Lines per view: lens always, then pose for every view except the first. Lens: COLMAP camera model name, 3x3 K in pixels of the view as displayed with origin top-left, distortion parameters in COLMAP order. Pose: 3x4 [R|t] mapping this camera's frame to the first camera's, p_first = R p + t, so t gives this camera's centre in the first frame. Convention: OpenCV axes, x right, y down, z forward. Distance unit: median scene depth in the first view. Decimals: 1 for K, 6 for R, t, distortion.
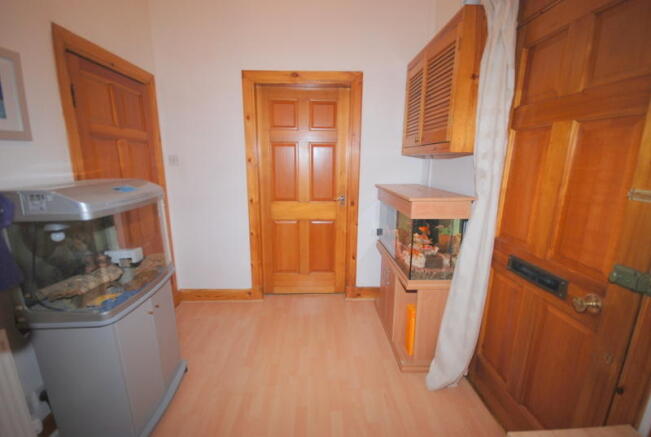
lens RADIAL K [[290.0, 0, 306.6], [0, 290.0, 220.1], [0, 0, 1]] dist [0.001834, -0.001874]
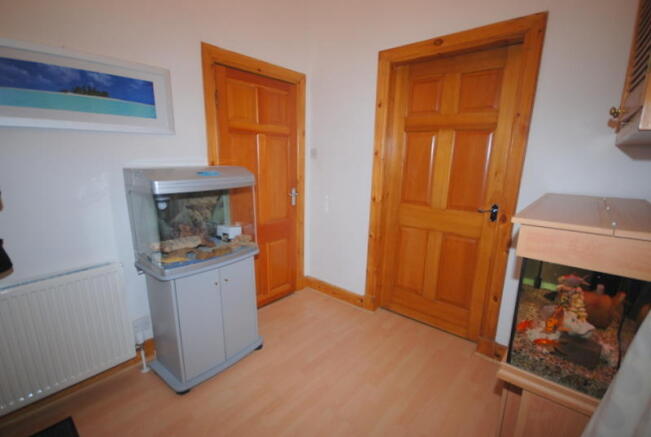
lens RADIAL K [[290.0, 0, 324.9], [0, 290.0, 221.8], [0, 0, 1]] dist [0.001834, -0.001874]
pose [[0.756461, 0.152101, -0.636107, 0.308210], [-0.149441, 0.987050, 0.058301, -0.032235], [0.636737, 0.050958, 0.769396, 0.252006]]
